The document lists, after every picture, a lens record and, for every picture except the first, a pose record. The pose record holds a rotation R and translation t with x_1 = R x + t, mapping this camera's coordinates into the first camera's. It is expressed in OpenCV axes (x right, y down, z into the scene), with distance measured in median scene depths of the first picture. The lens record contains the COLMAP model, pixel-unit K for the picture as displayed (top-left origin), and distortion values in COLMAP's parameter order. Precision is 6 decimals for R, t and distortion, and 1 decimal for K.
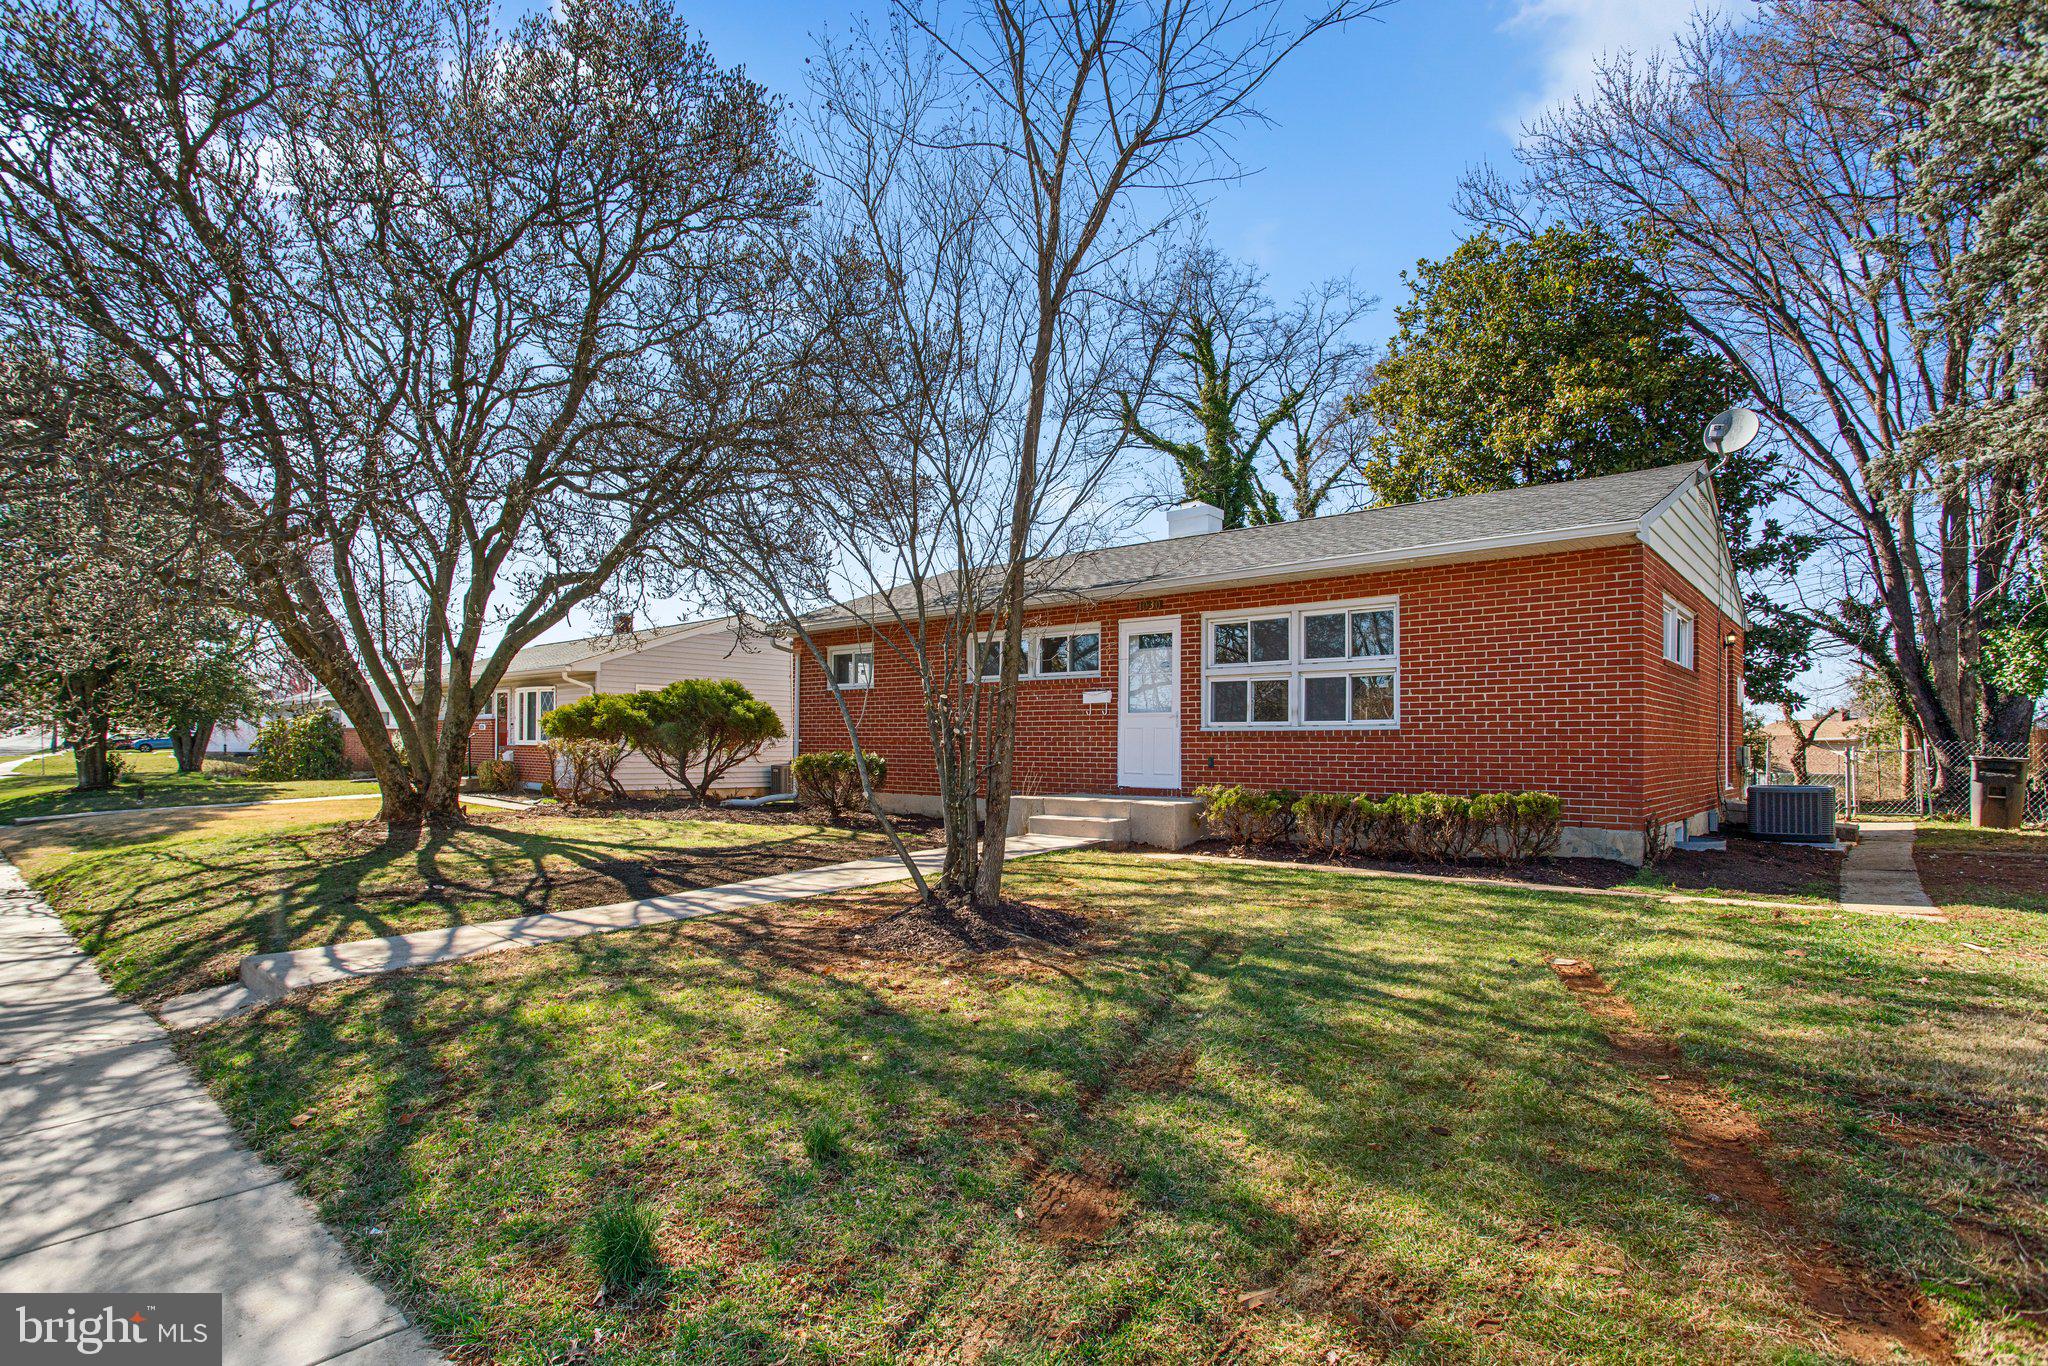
lens RADIAL K [[1013.1, 0, 1025.6], [0, 1013.1, 730.2], [0, 0, 1]] dist [-0.067440, 0.020093]
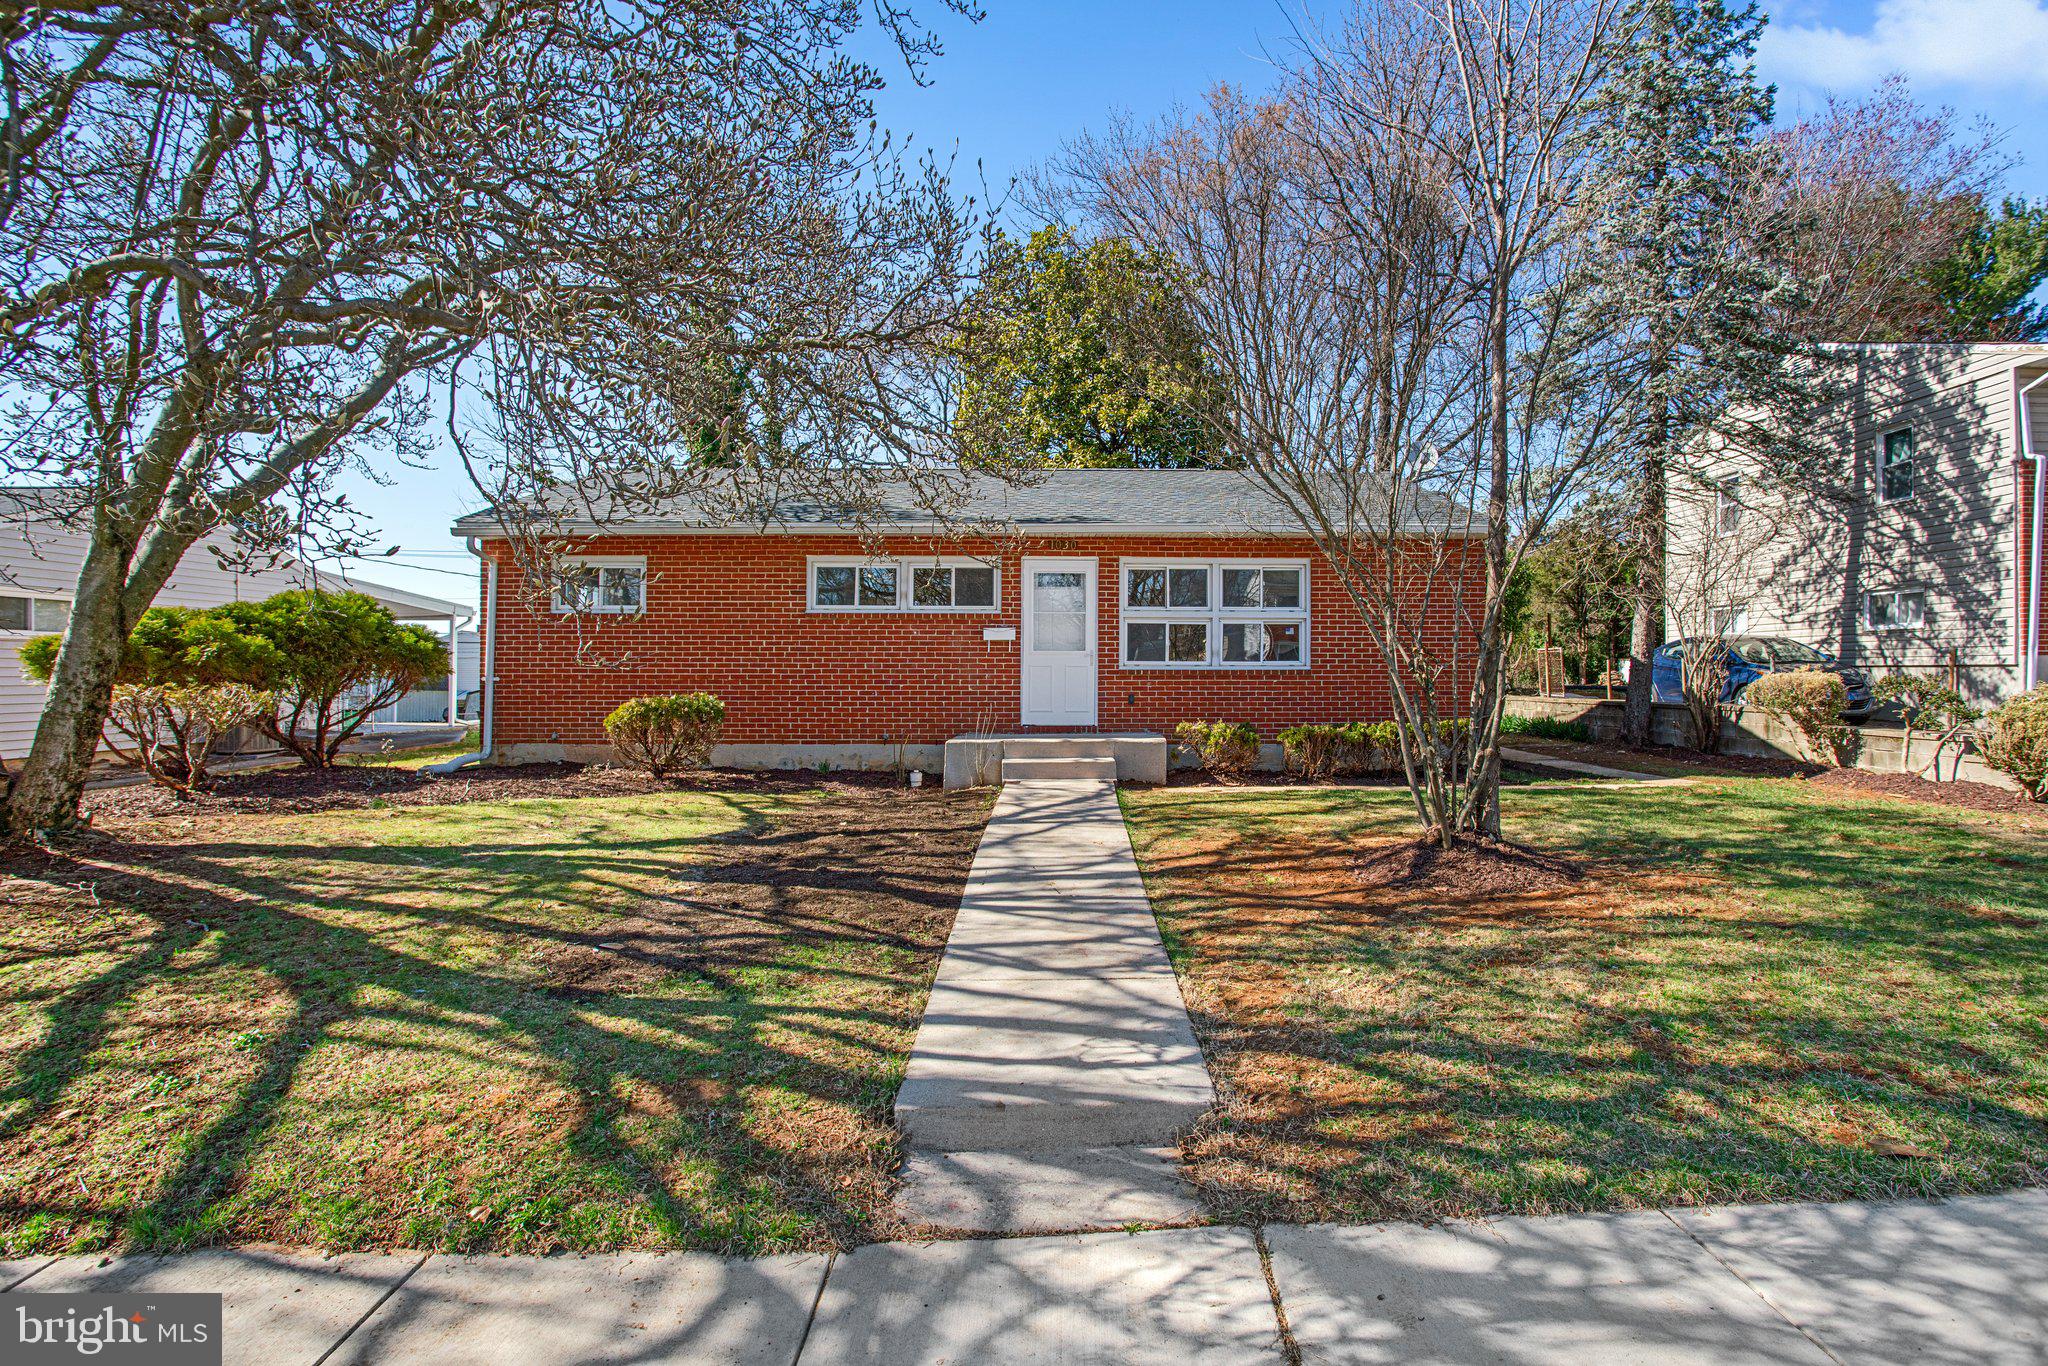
lens RADIAL K [[1019.5, 0, 1020.6], [0, 1019.5, 675.3], [0, 0, 1]] dist [-0.060398, 0.018520]
pose [[0.751846, -0.012393, 0.659222, -0.623582], [-0.006912, 0.999620, 0.026676, -0.021335], [-0.659302, -0.024613, 0.751475, 0.275302]]
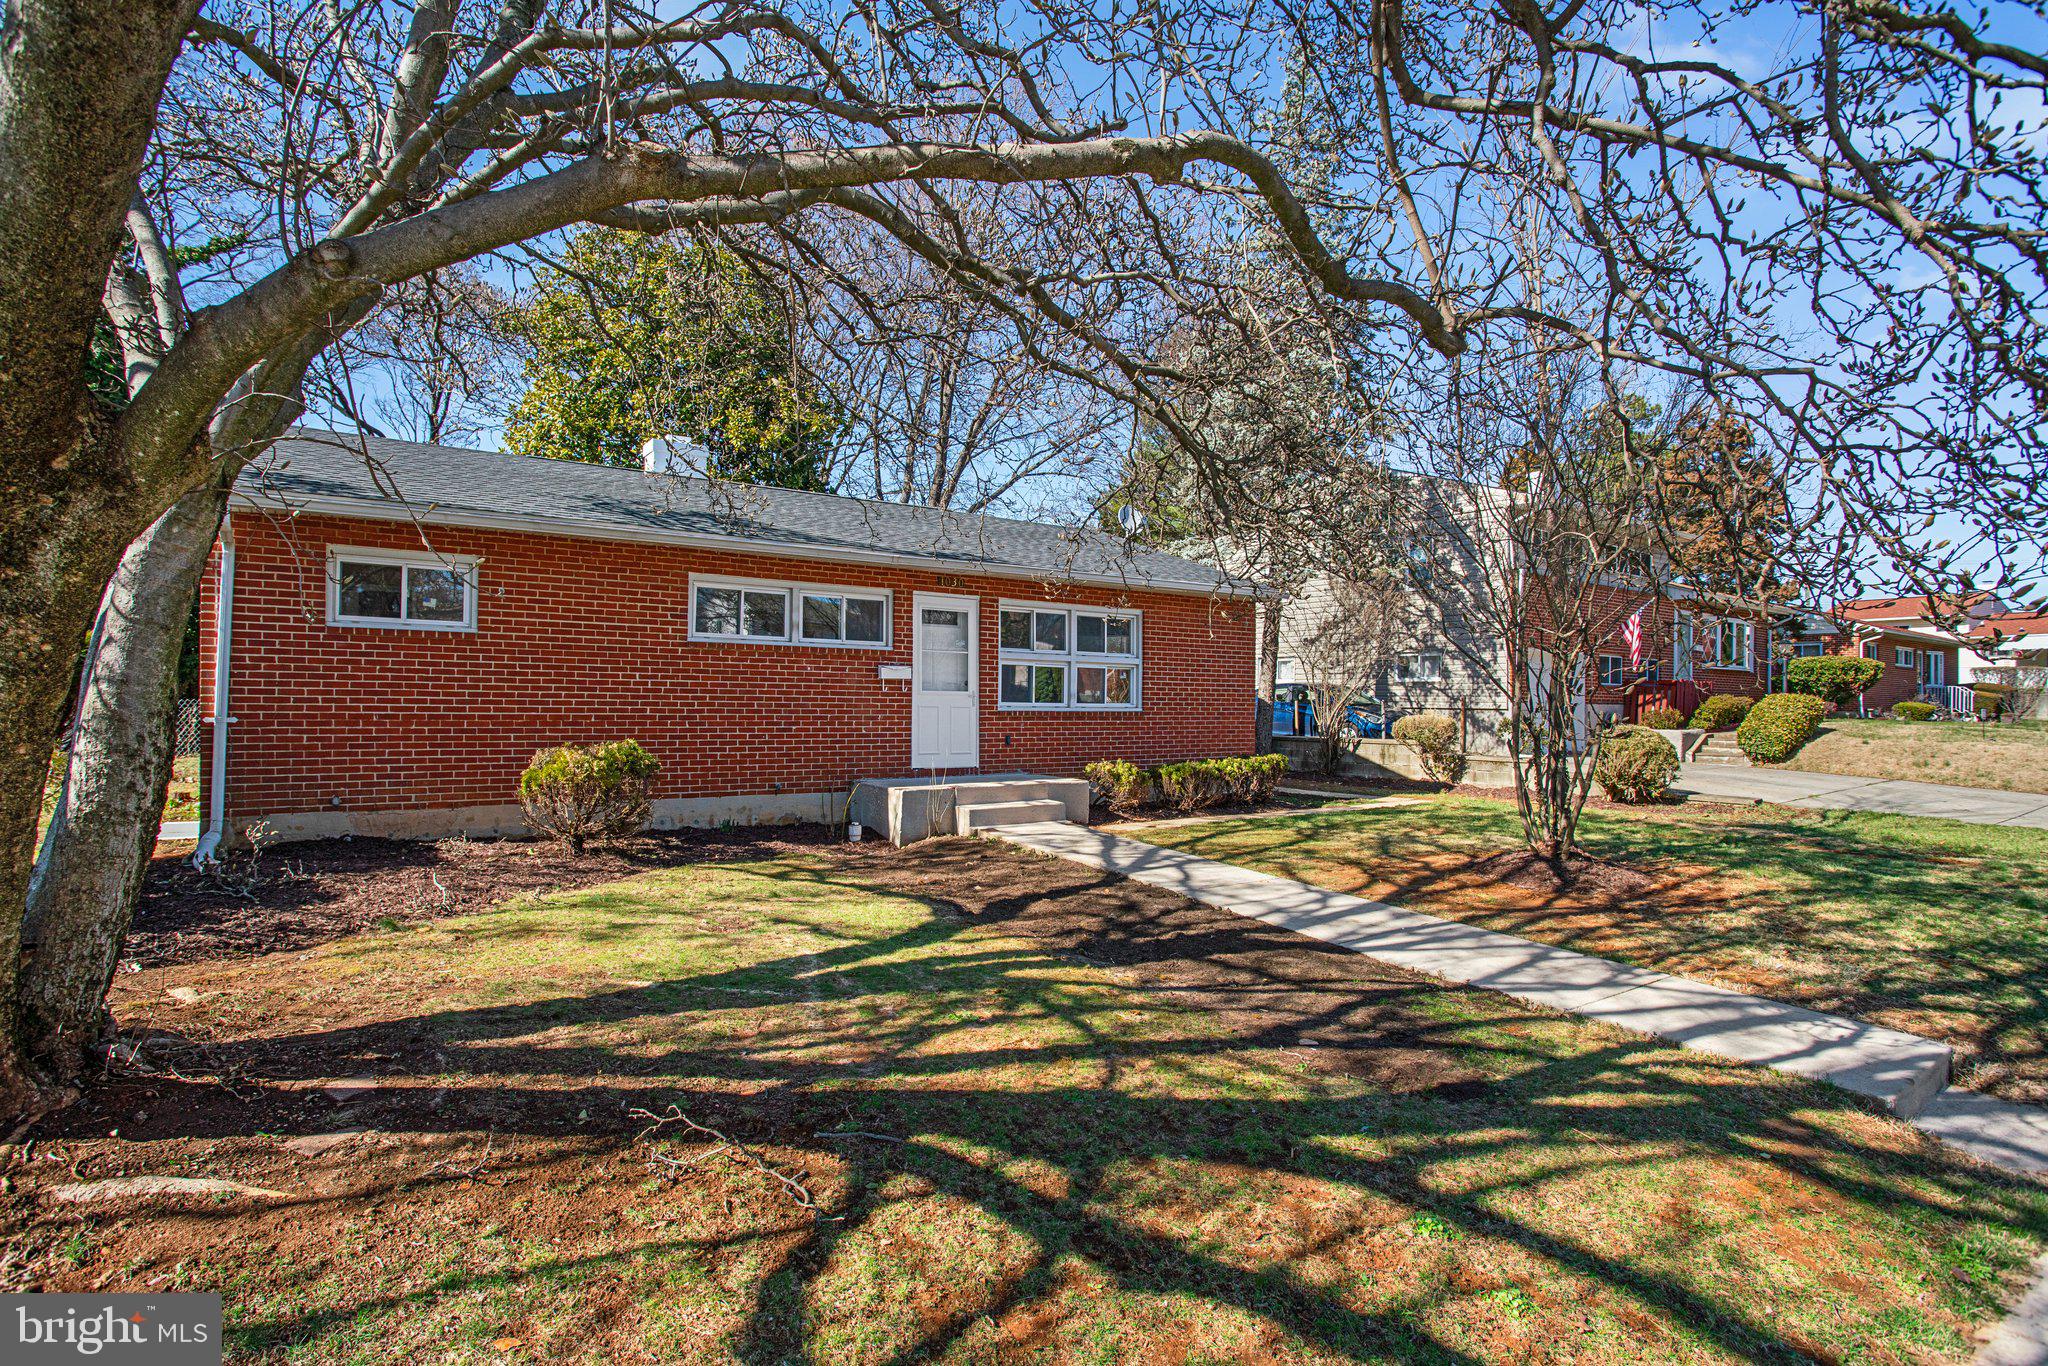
lens RADIAL K [[1037.2, 0, 1013.0], [0, 1037.2, 691.0], [0, 0, 1]] dist [-0.044610, 0.020123]
pose [[0.240499, 0.001986, 0.970647, -0.892539], [-0.028869, 0.999570, 0.005107, -0.026672], [-0.970220, -0.029250, 0.240453, 0.745245]]
